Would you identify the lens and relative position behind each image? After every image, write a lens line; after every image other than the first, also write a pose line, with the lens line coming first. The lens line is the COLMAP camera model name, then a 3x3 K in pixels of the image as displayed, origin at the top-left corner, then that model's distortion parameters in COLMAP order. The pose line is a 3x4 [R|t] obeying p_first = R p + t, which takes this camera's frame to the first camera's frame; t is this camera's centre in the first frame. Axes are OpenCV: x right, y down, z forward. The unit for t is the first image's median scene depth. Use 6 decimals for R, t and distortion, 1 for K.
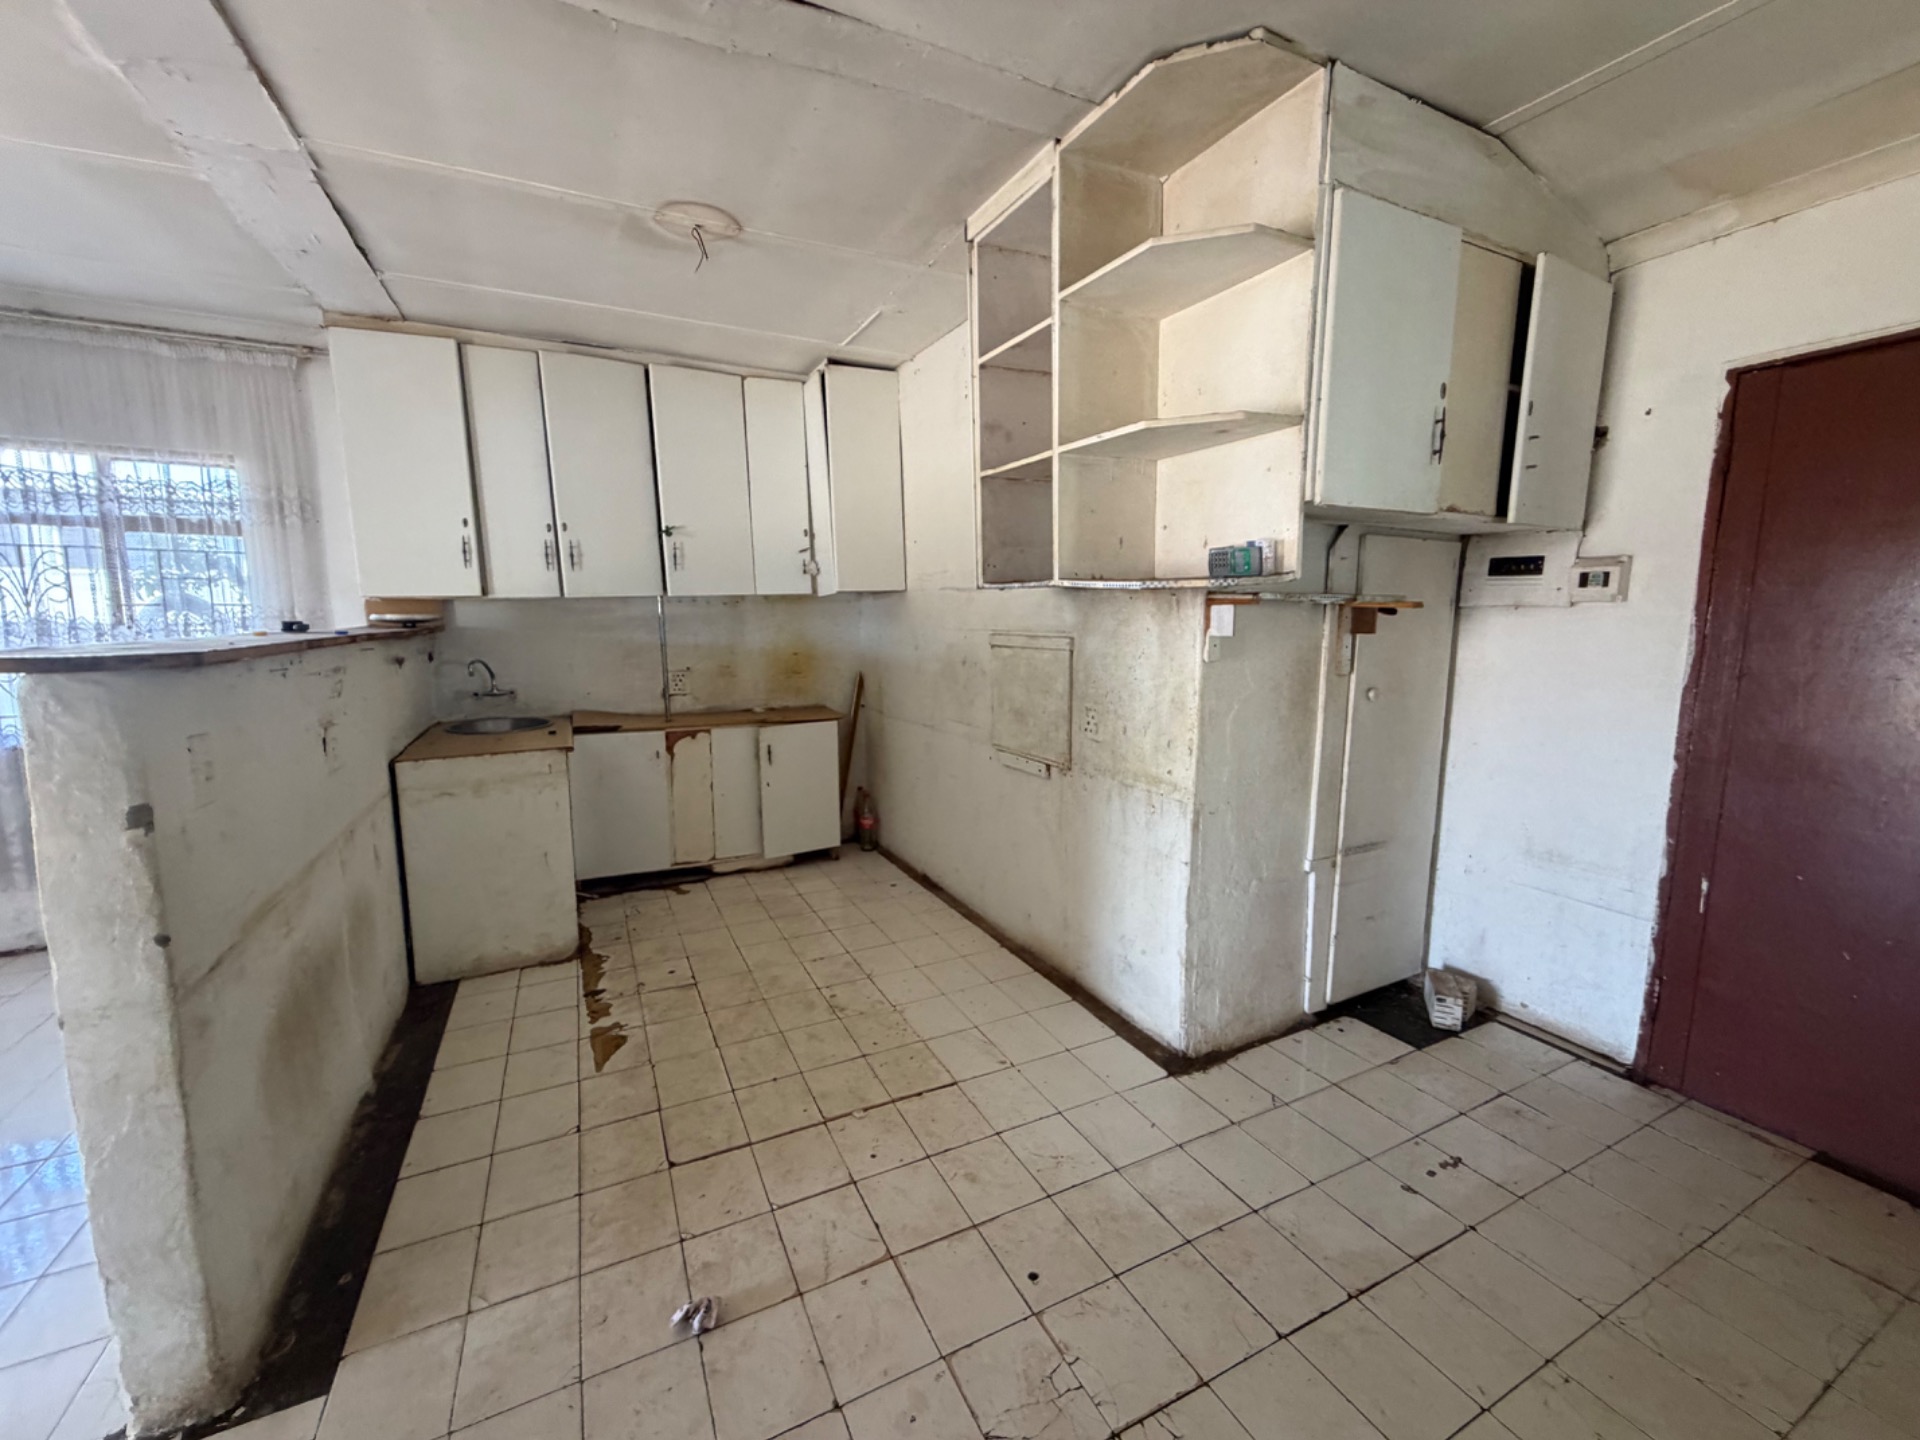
lens RADIAL K [[762.5, 0, 955.2], [0, 762.5, 715.6], [0, 0, 1]] dist [-0.000165, 0.000114]
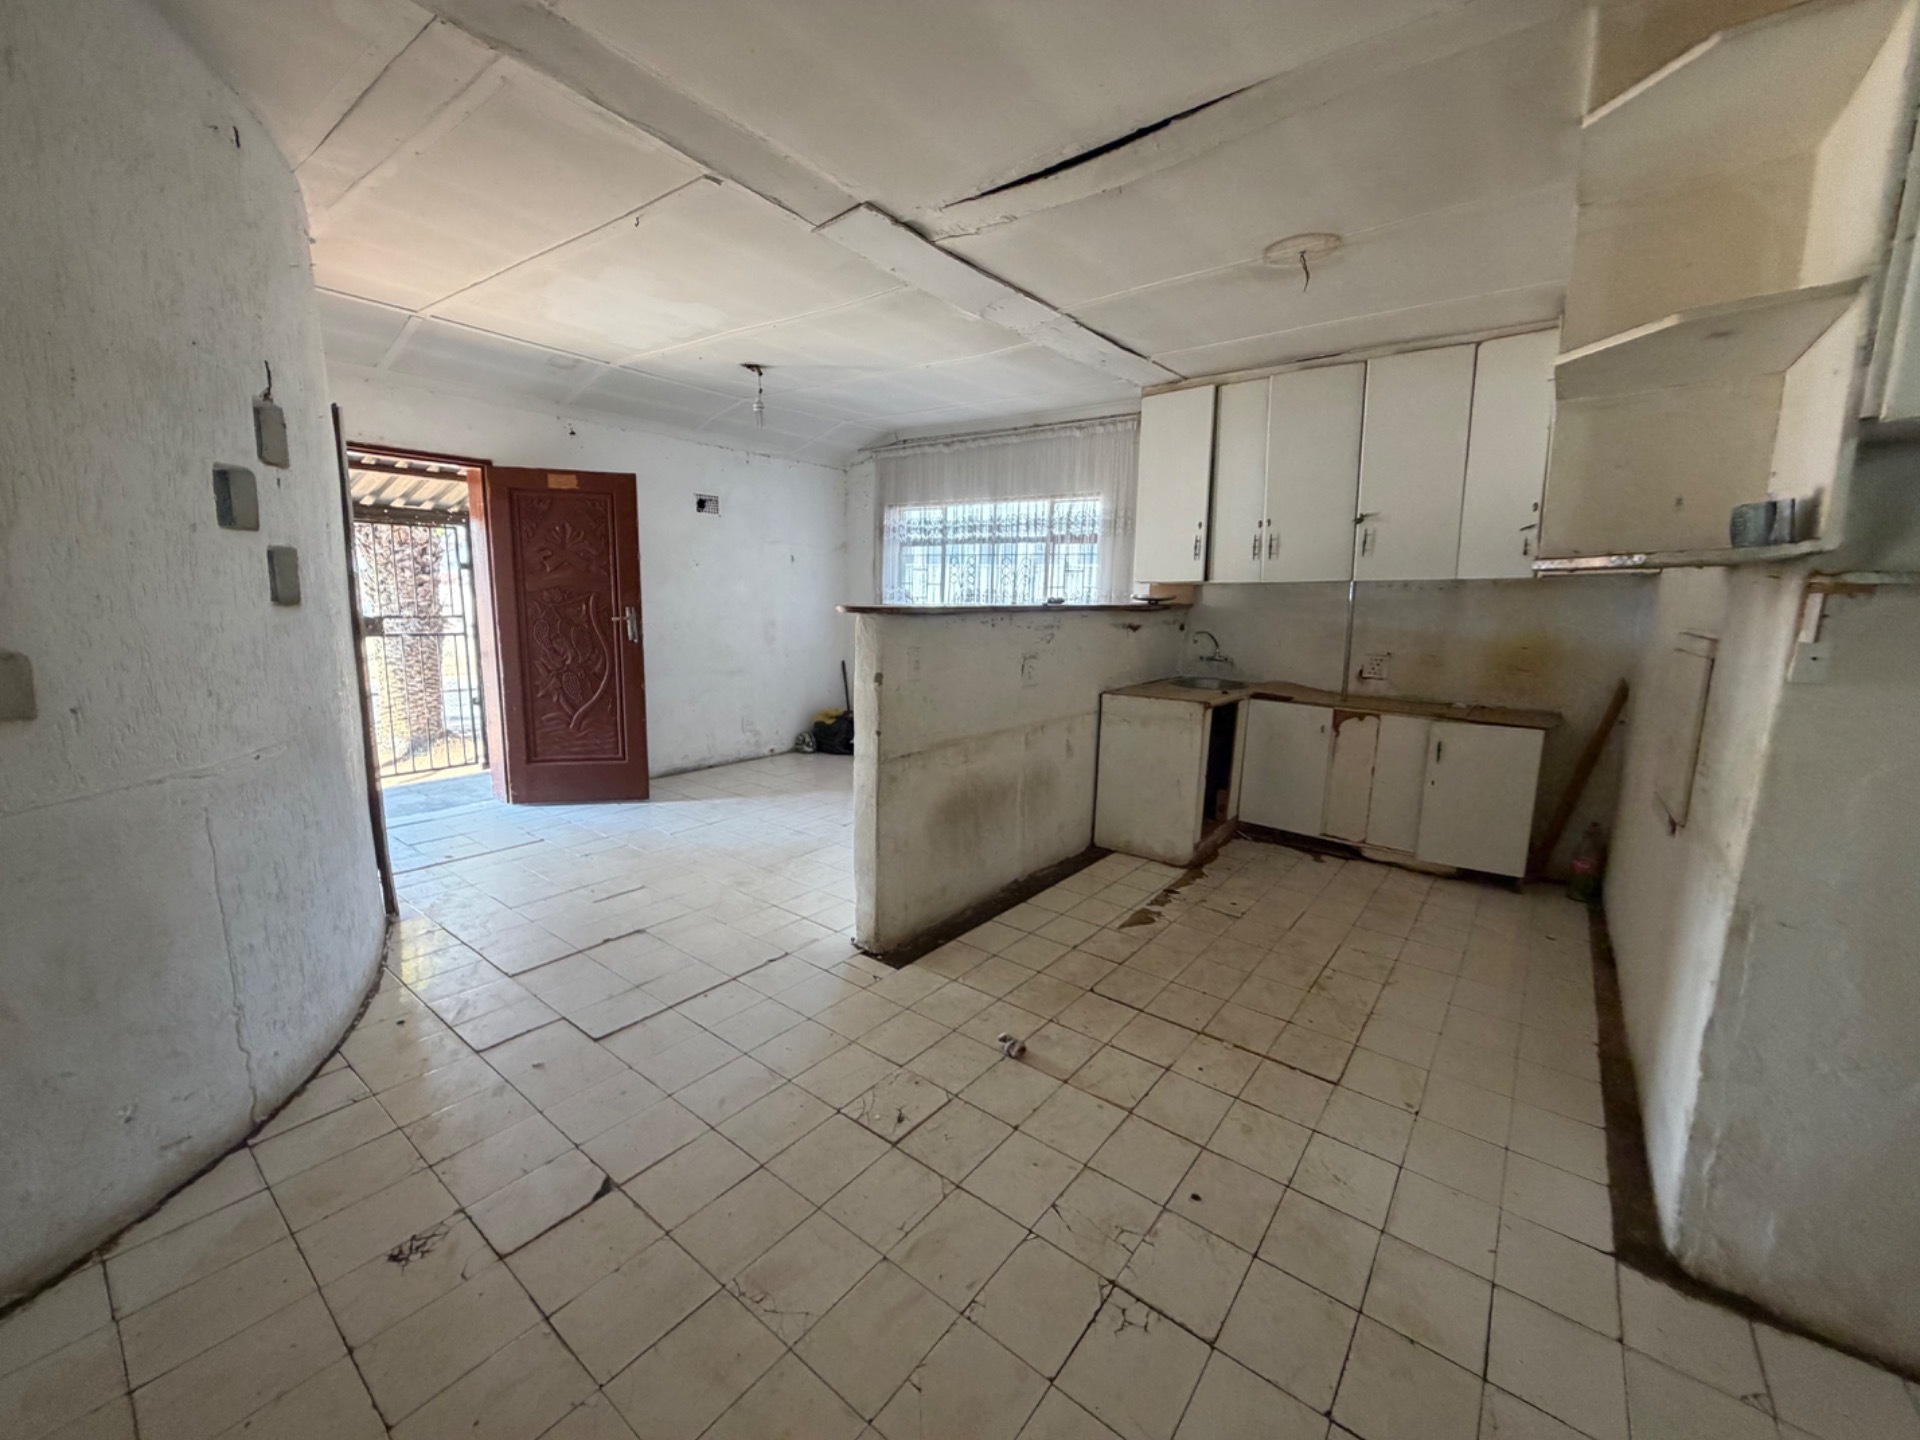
lens RADIAL K [[762.5, 0, 955.0], [0, 762.5, 712.6], [0, 0, 1]] dist [-0.000165, 0.000114]
pose [[0.431800, 0.150167, -0.889381, 0.507237], [-0.137539, 0.985474, 0.099616, -0.011513], [0.891421, 0.079310, 0.446182, 0.085126]]
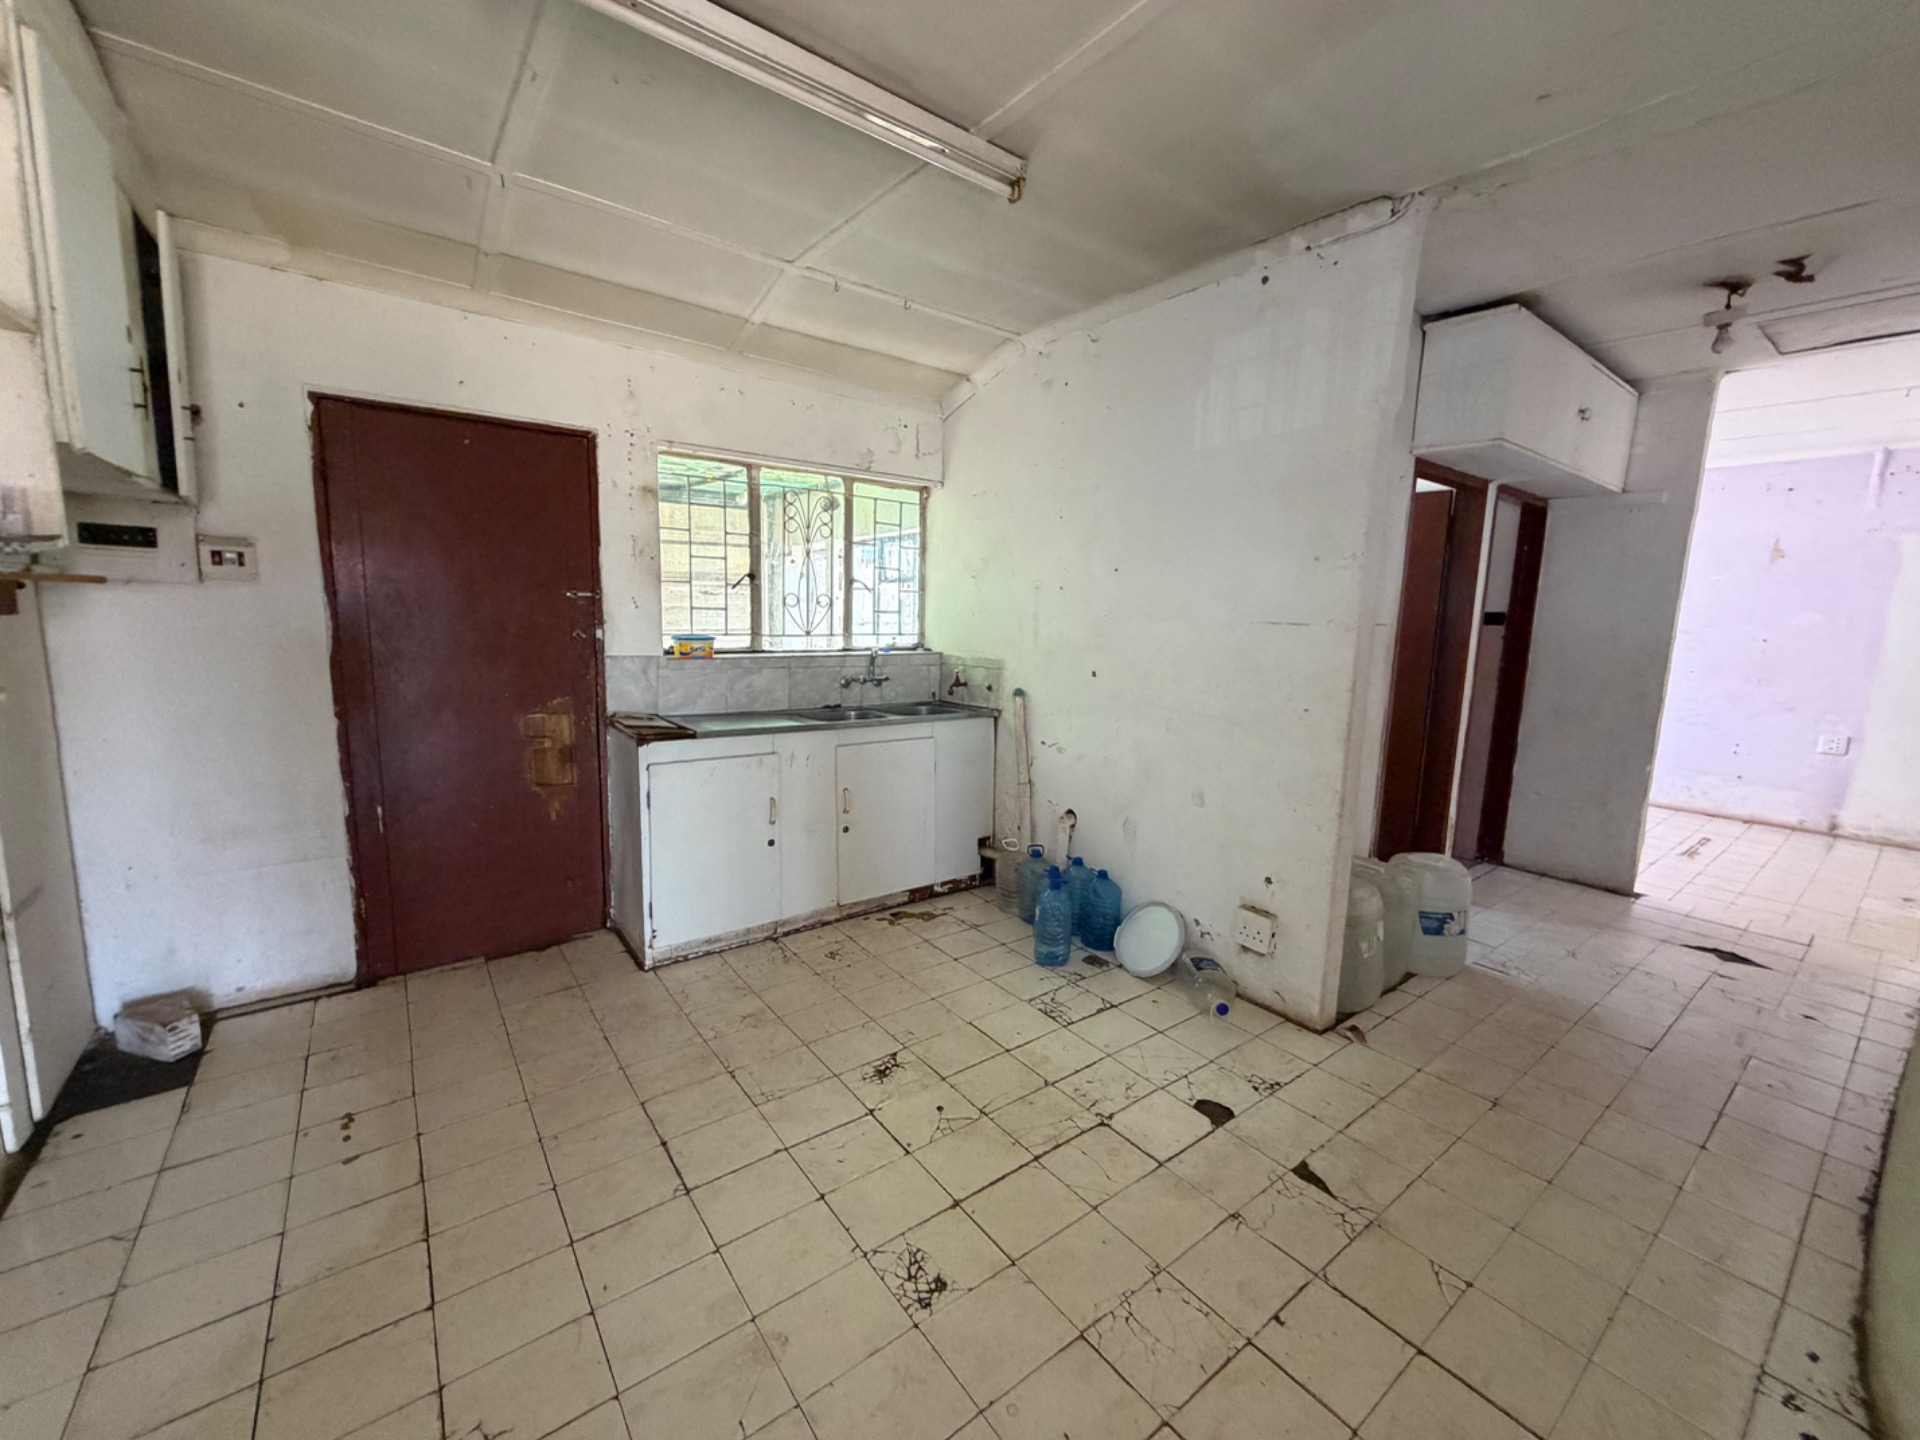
lens RADIAL K [[762.5, 0, 950.9], [0, 762.5, 713.6], [0, 0, 1]] dist [-0.000165, 0.000114]
pose [[-0.177123, -0.144500, 0.973523, -0.325679], [0.101570, 0.981198, 0.164118, -0.038199], [-0.978934, 0.127950, -0.159116, 0.210307]]
